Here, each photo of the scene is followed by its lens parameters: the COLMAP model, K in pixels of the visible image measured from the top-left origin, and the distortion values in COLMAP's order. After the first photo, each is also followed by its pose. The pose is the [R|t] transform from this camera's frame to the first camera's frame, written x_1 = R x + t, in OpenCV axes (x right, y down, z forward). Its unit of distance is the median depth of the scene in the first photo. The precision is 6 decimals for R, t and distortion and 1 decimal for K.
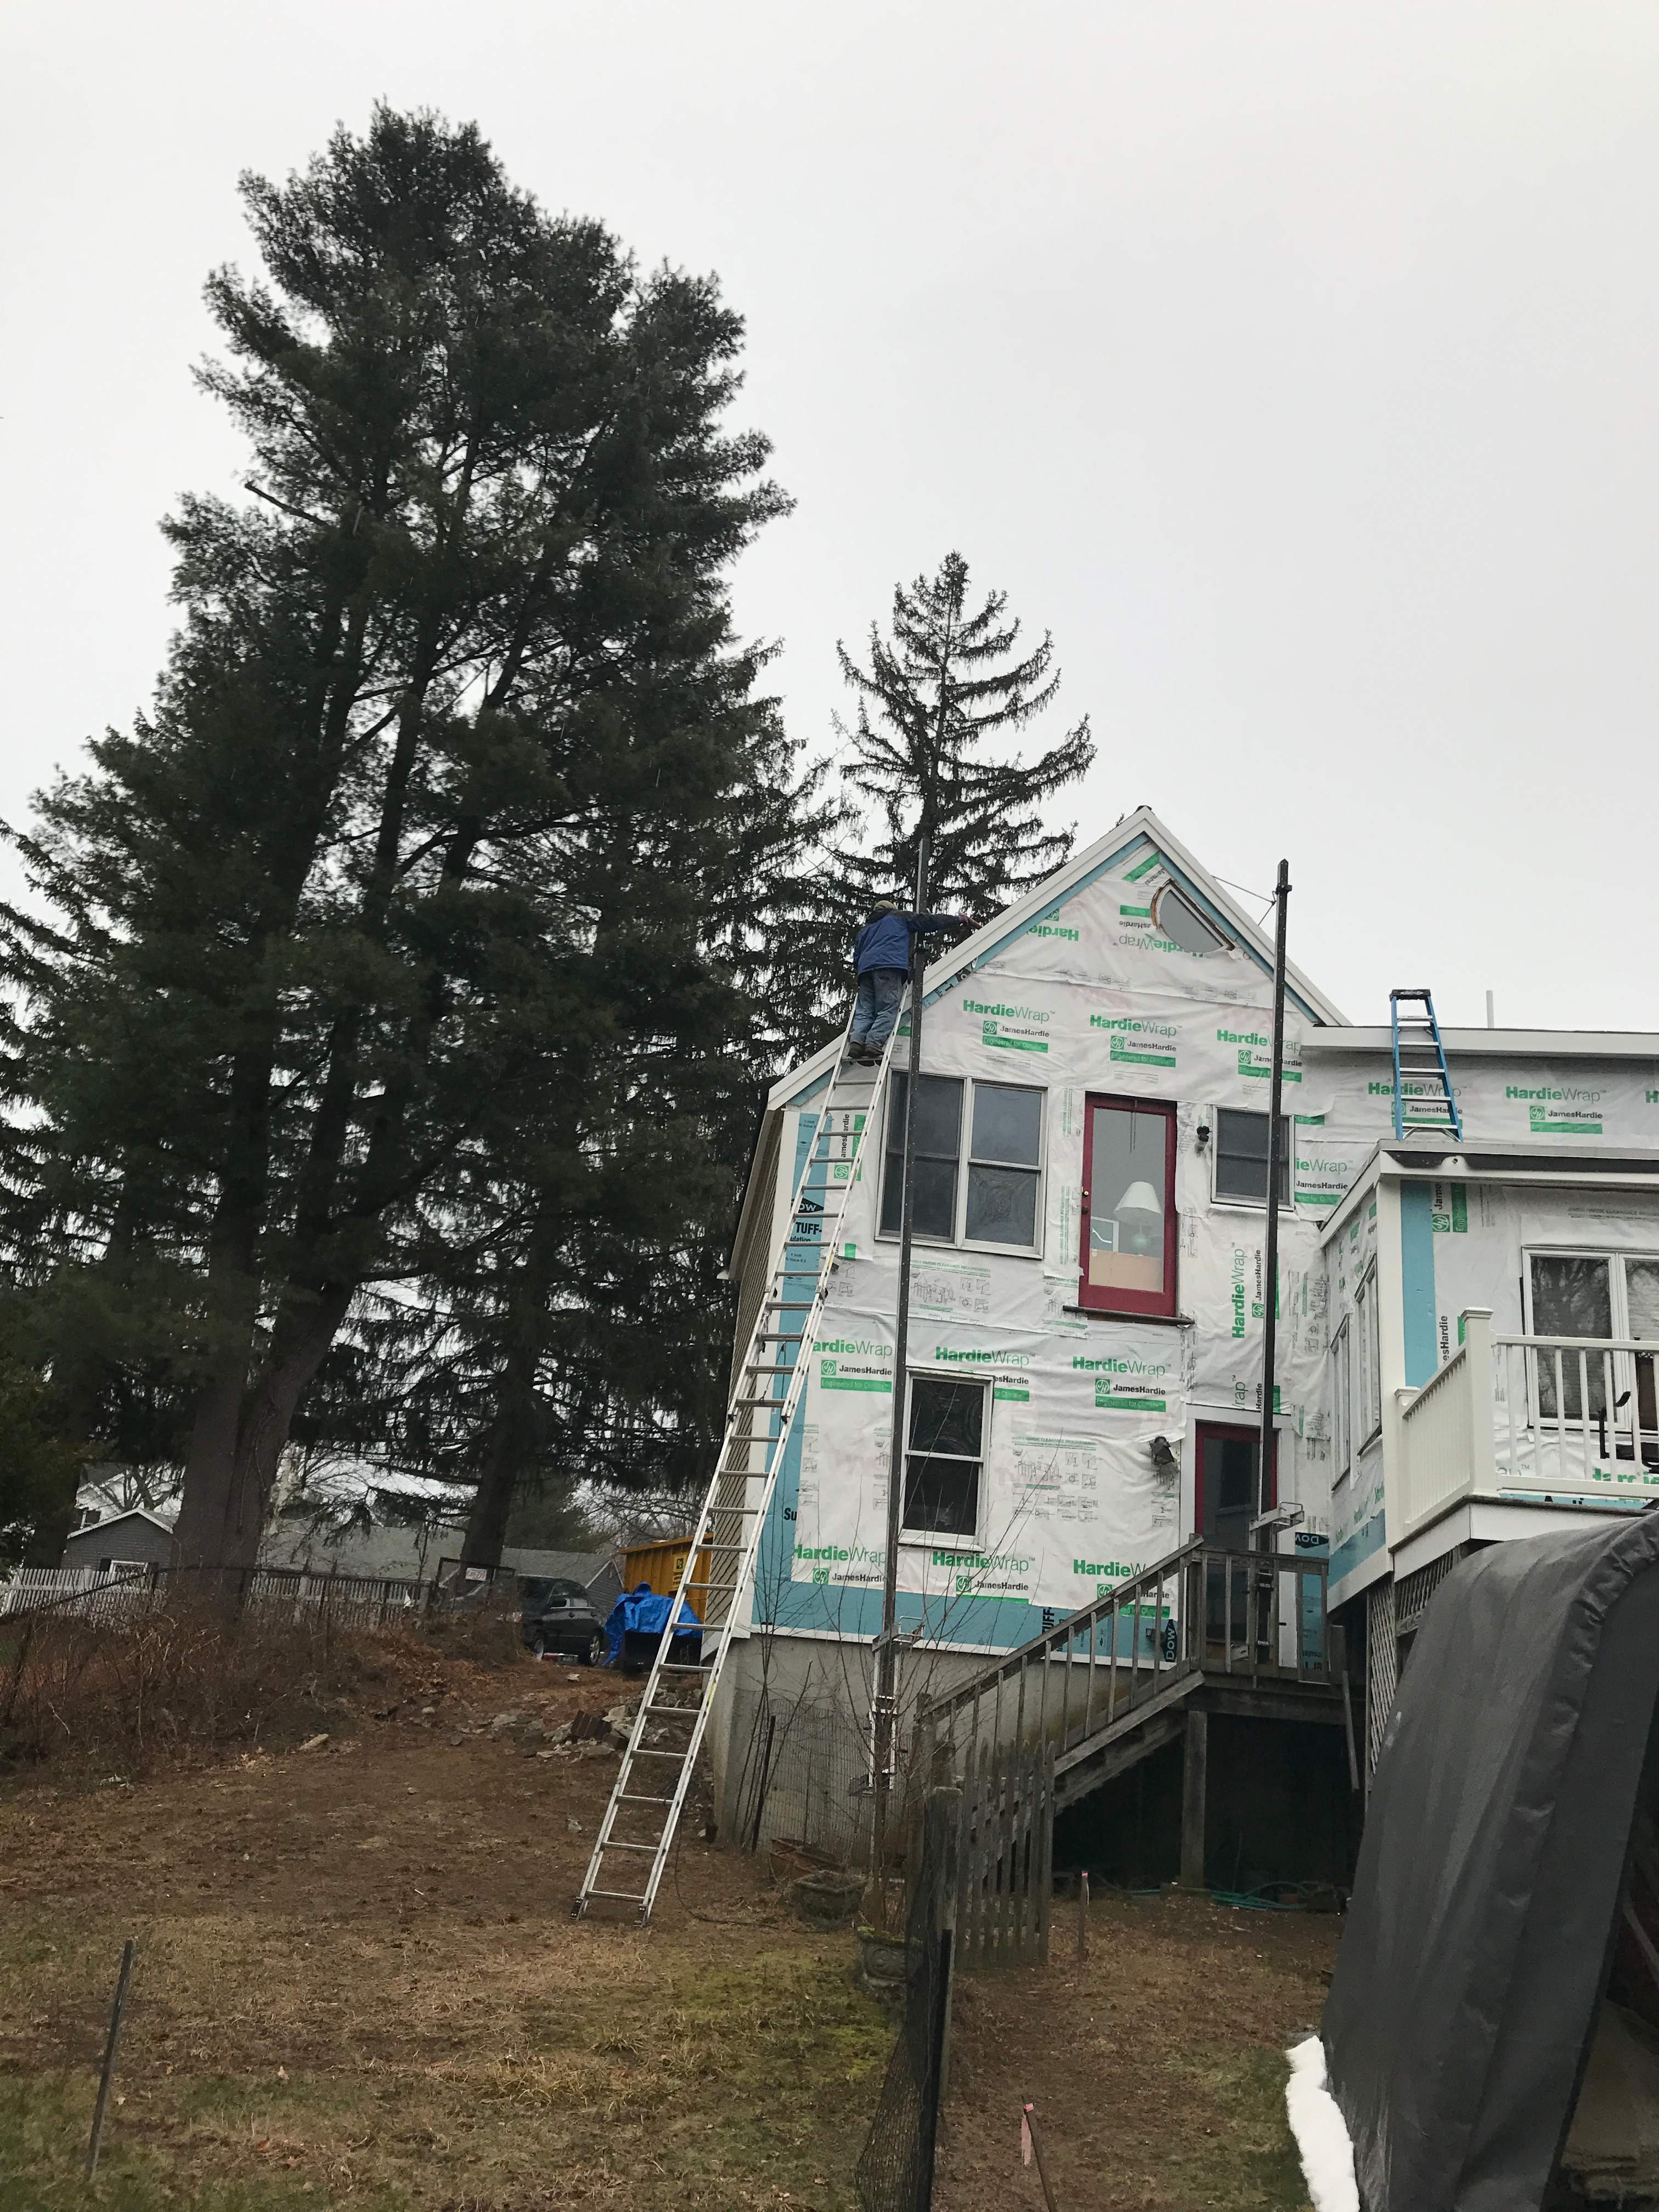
lens RADIAL K [[1801.5, 0, 831.3], [0, 1801.5, 1122.8], [0, 0, 1]] dist [0.033855, -0.033853]
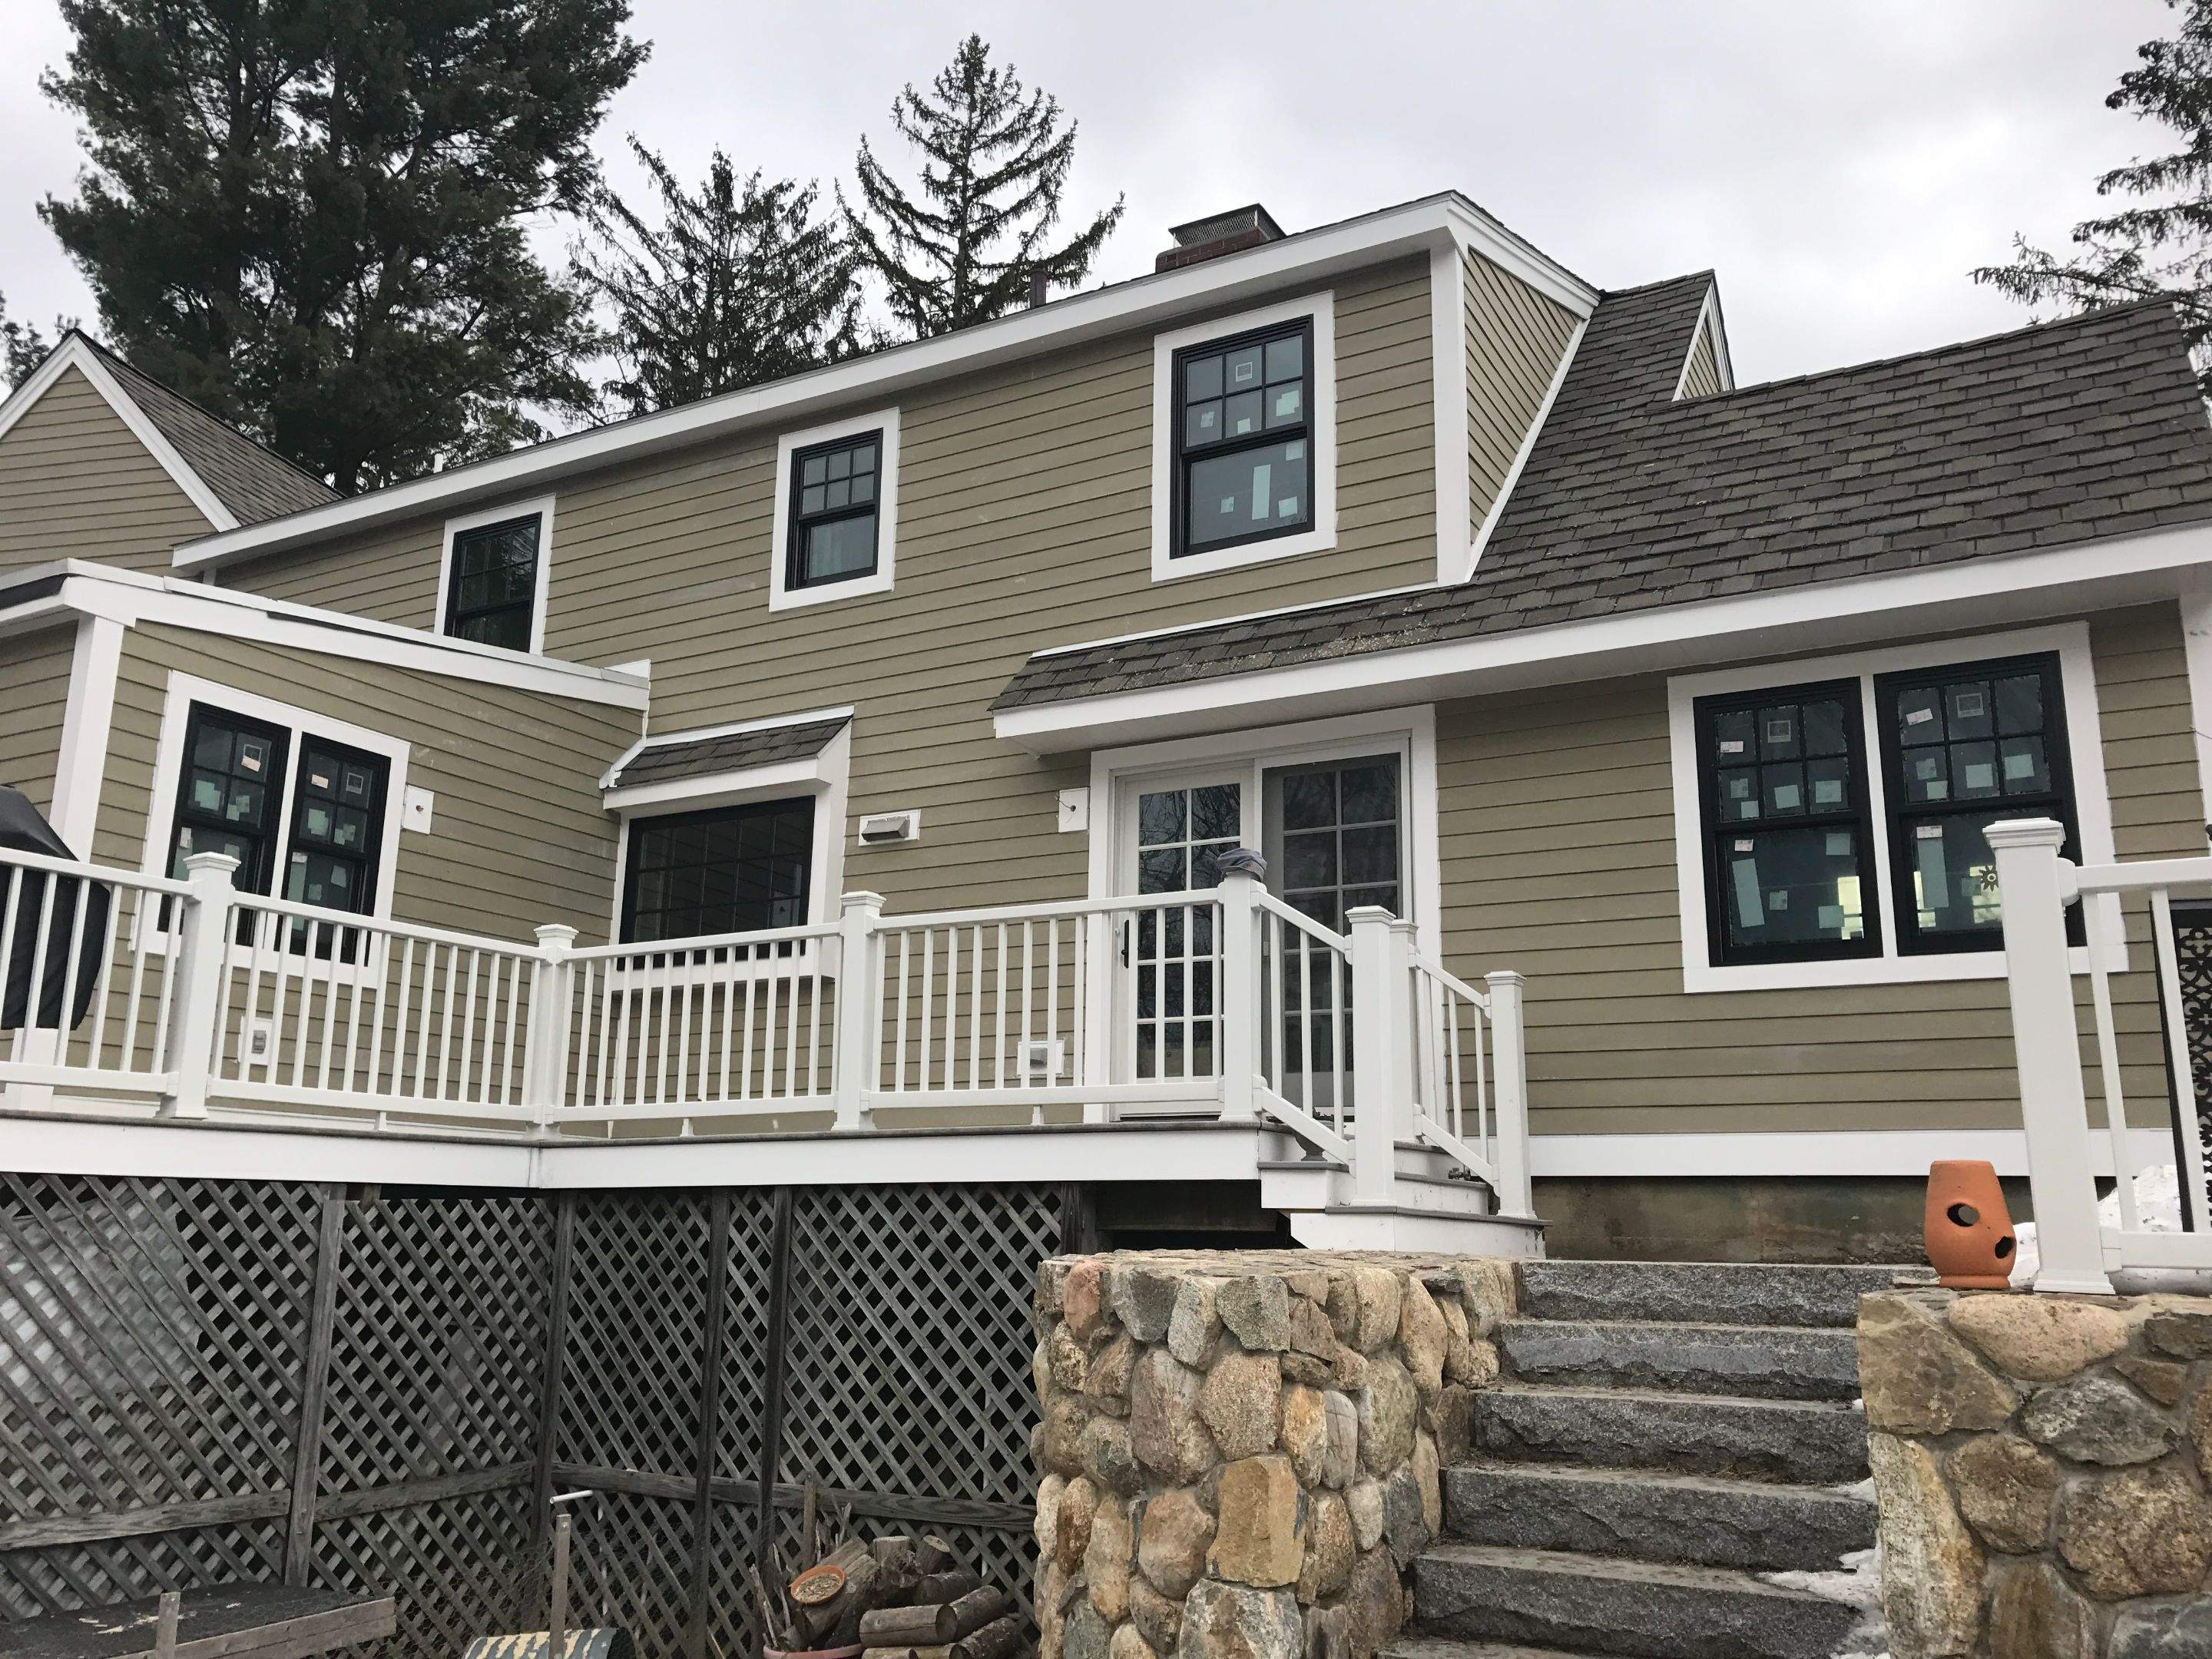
lens RADIAL K [[1790.9, 0, 1098.7], [0, 1790.9, 821.2], [0, 0, 1]] dist [0.043129, -0.027782]
pose [[0.932414, -0.148083, -0.329660, 0.405934], [0.173281, 0.983690, 0.048238, 0.049778], [0.317140, -0.102102, 0.942866, 0.123426]]
